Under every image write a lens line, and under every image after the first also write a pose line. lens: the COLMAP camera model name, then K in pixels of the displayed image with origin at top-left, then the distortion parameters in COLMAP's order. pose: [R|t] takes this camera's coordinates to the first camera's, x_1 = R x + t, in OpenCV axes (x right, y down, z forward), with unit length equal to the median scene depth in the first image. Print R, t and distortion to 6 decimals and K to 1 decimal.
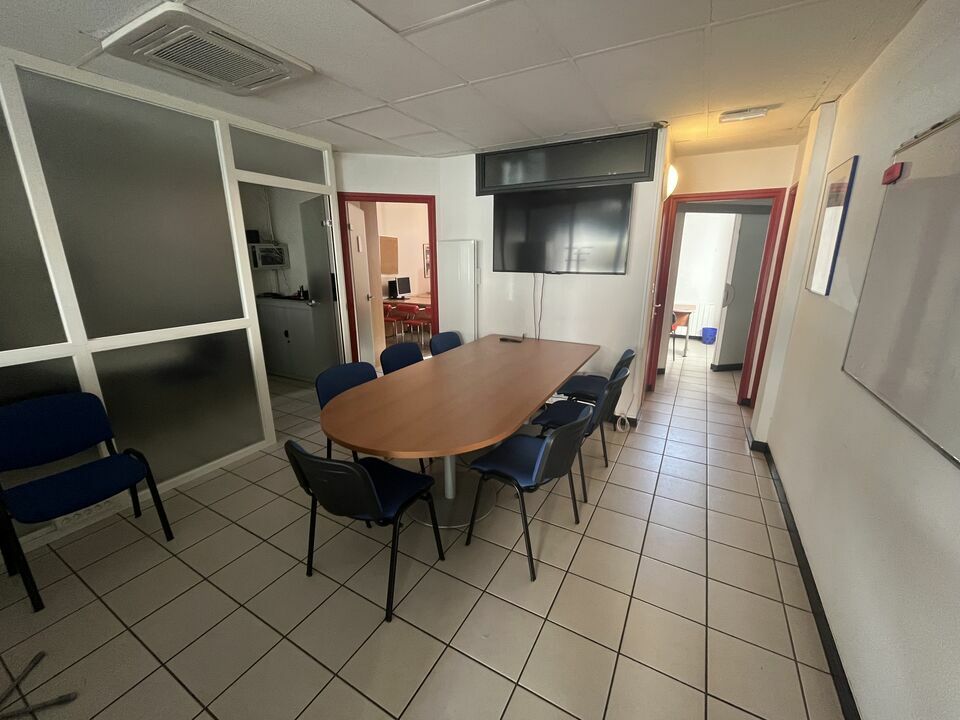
lens RADIAL K [[389.5, 0, 478.3], [0, 389.5, 358.1], [0, 0, 1]] dist [0.001784, -0.000017]
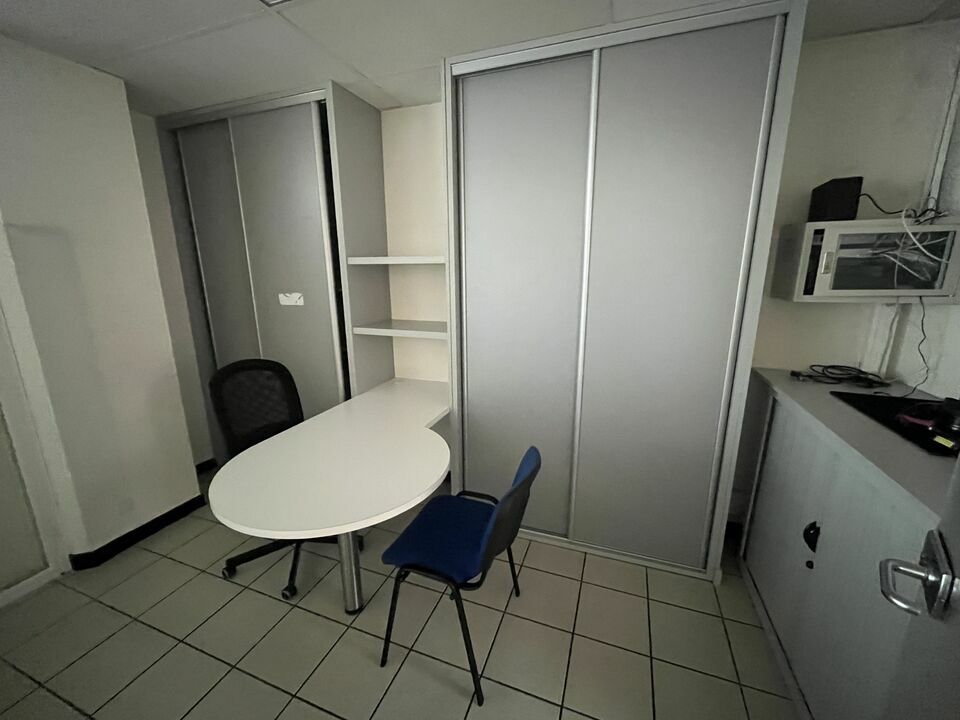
lens RADIAL K [[389.5, 0, 480.7], [0, 389.5, 358.5], [0, 0, 1]] dist [0.001784, -0.000017]
pose [[0.153895, 0.225741, -0.961955, -0.283041], [-0.252279, 0.950263, 0.182637, -0.171541], [0.955338, 0.214575, 0.203190, 0.675573]]
